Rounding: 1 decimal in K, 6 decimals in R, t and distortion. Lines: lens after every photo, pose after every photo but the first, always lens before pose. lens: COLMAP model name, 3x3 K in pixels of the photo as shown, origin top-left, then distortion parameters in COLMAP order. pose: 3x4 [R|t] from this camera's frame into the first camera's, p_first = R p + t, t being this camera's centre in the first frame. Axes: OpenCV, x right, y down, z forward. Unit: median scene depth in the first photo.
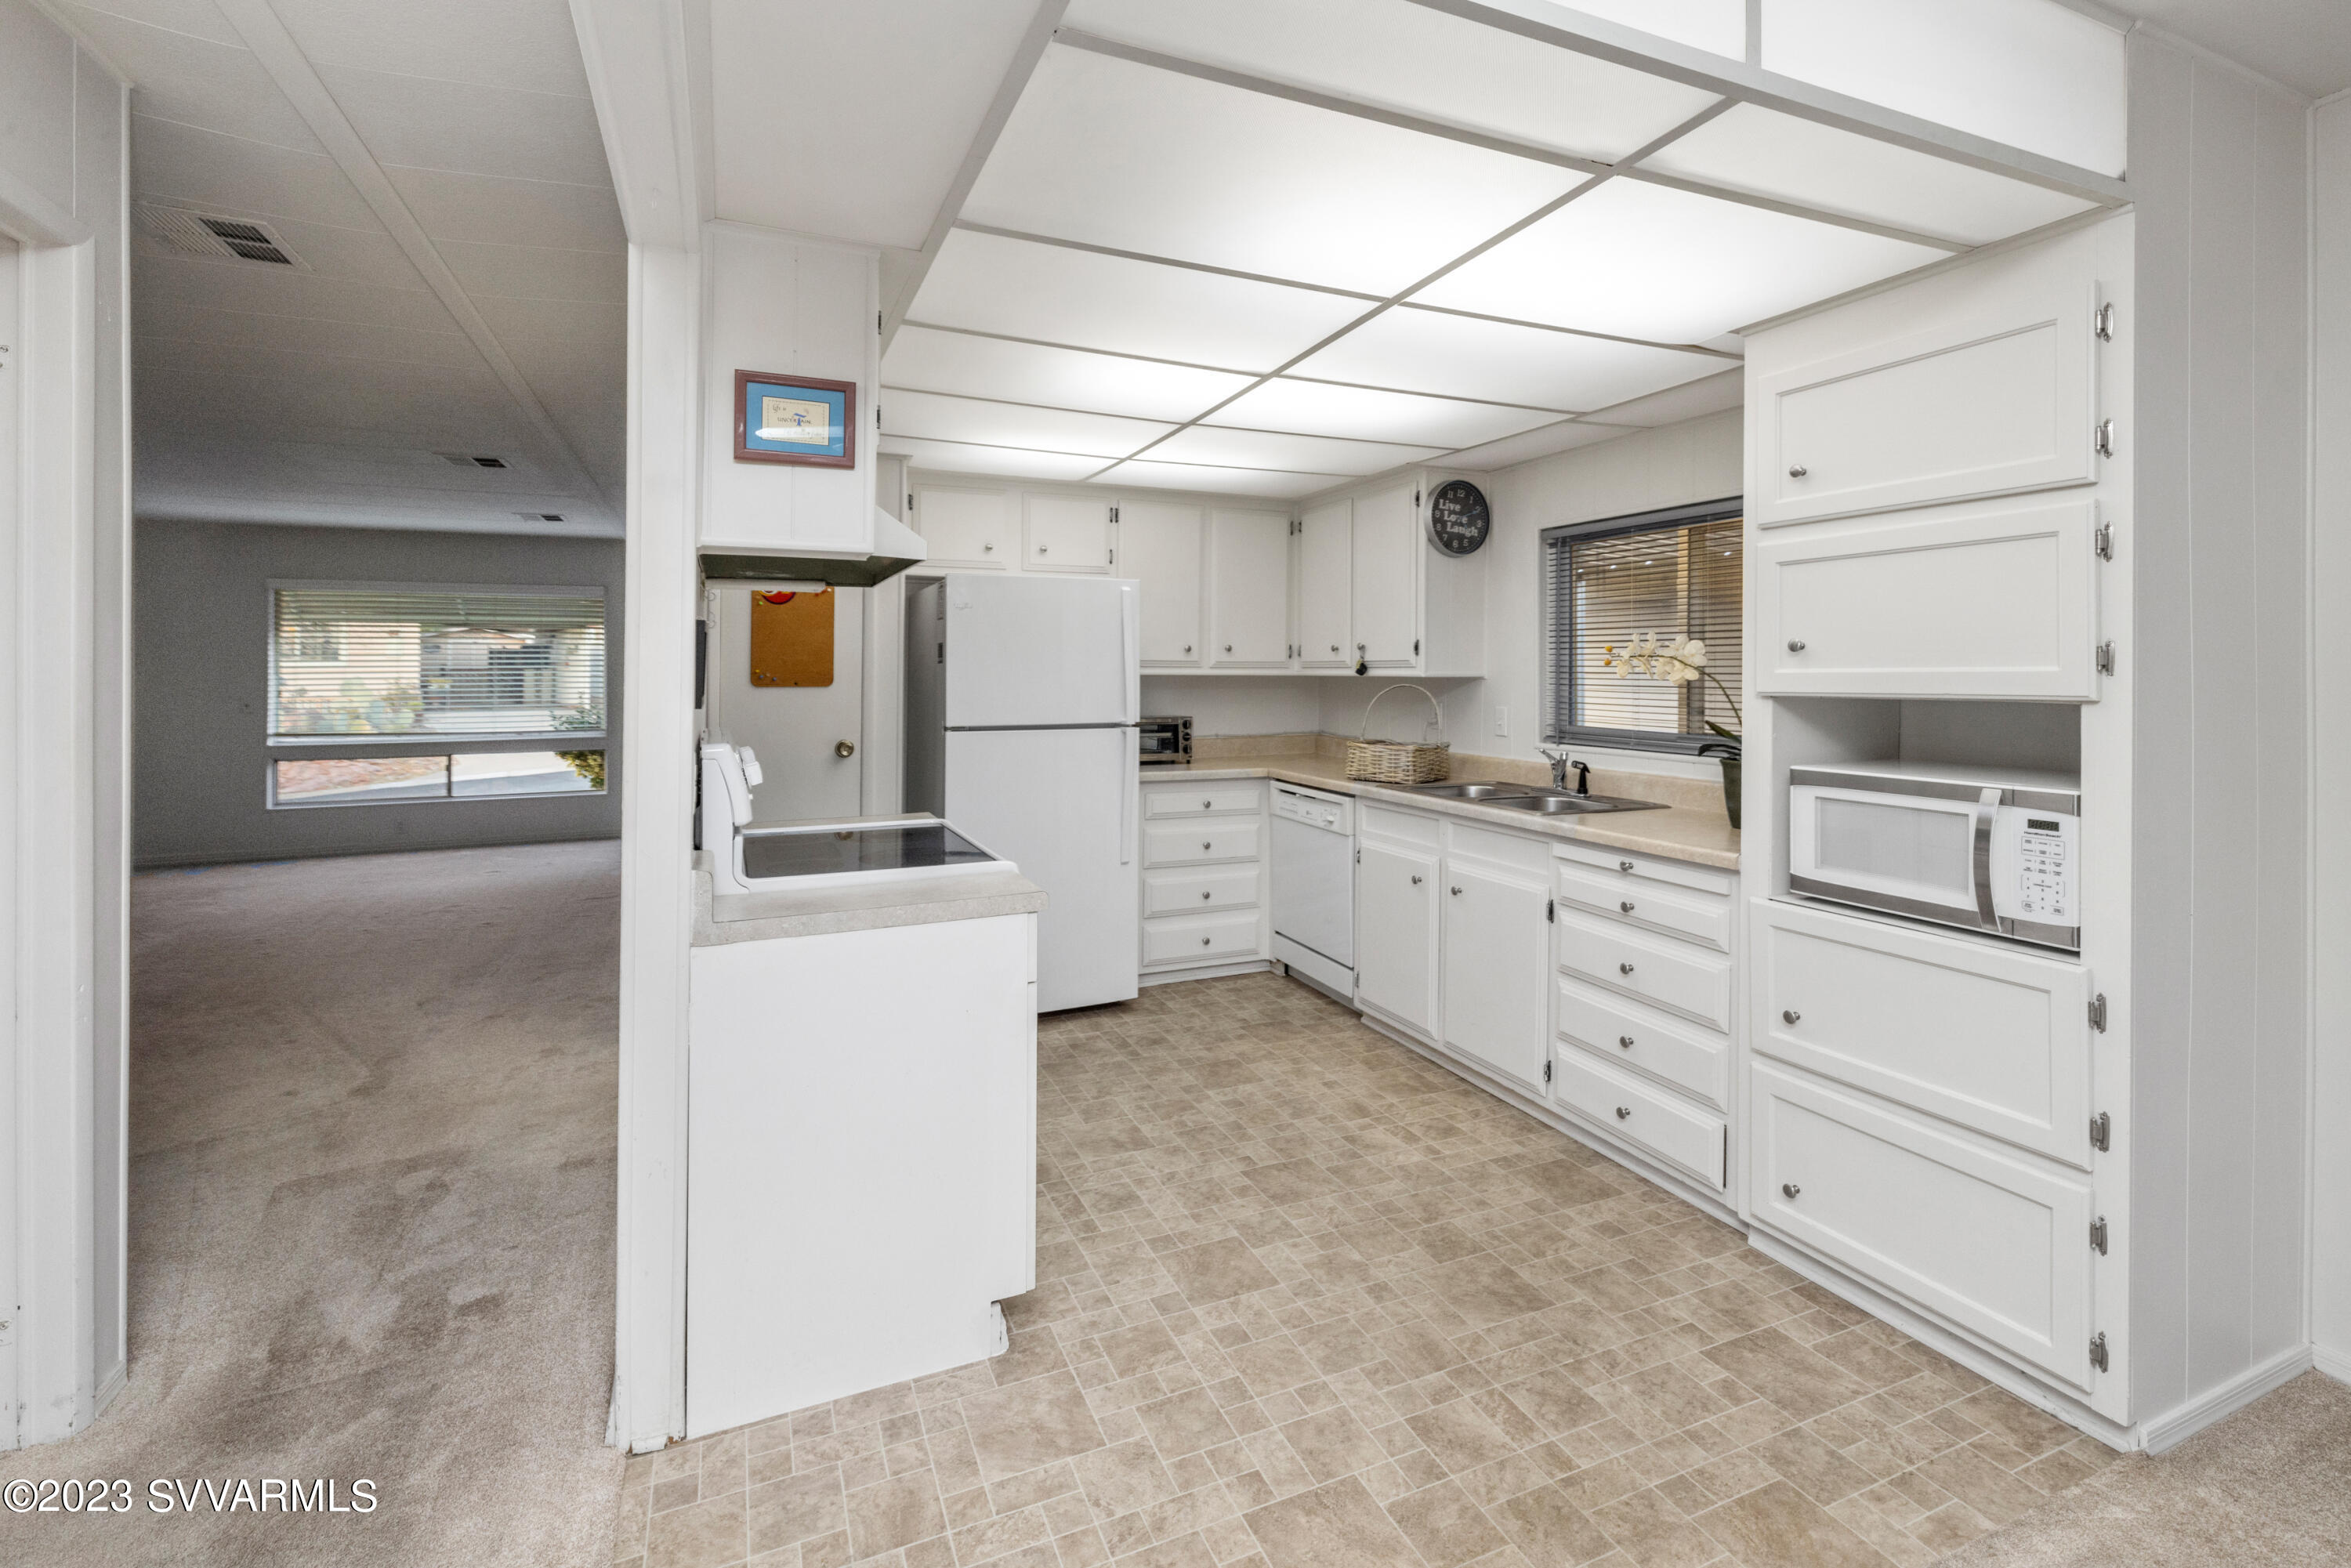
lens RADIAL K [[1018.4, 0, 1138.4], [0, 1018.4, 668.4], [0, 0, 1]] dist [-0.002231, 0.000003]
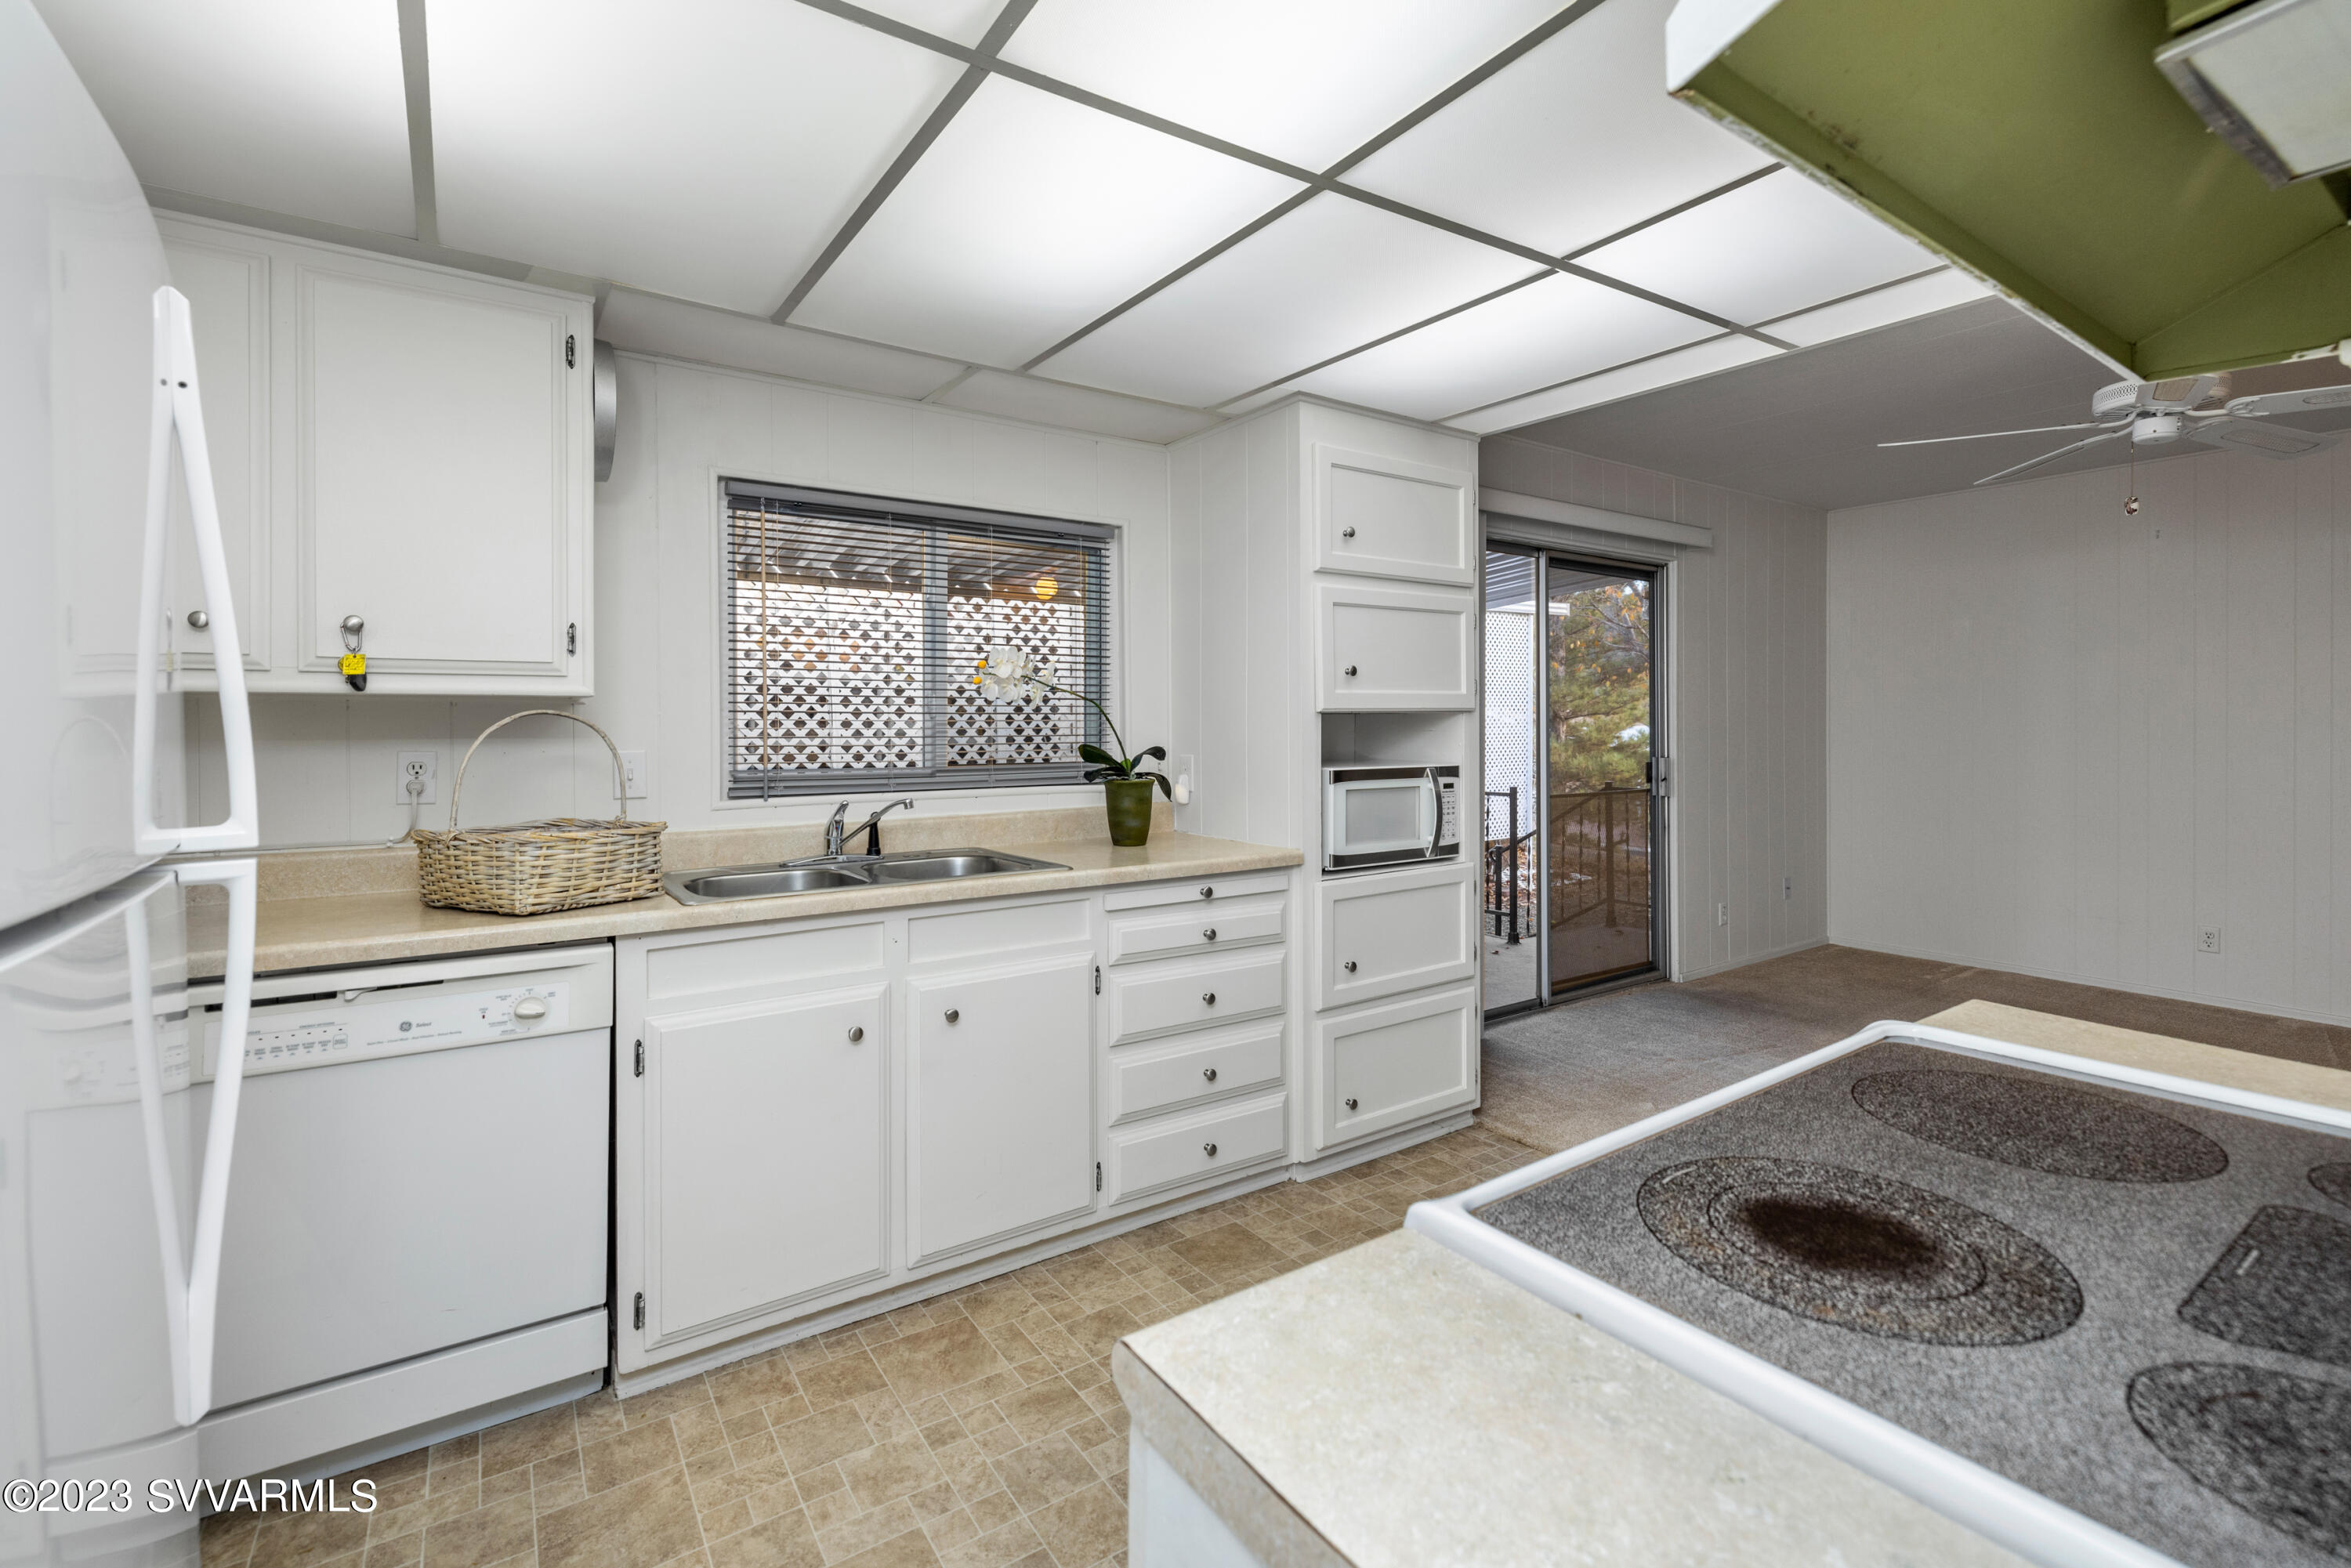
lens RADIAL K [[1018.4, 0, 1172.6], [0, 1018.4, 784.8], [0, 0, 1]] dist [-0.002231, 0.000003]
pose [[-0.191434, -0.058089, 0.979785, -0.390511], [0.011473, 0.998046, 0.061413, 0.033522], [-0.981438, 0.022998, -0.190394, 1.096253]]
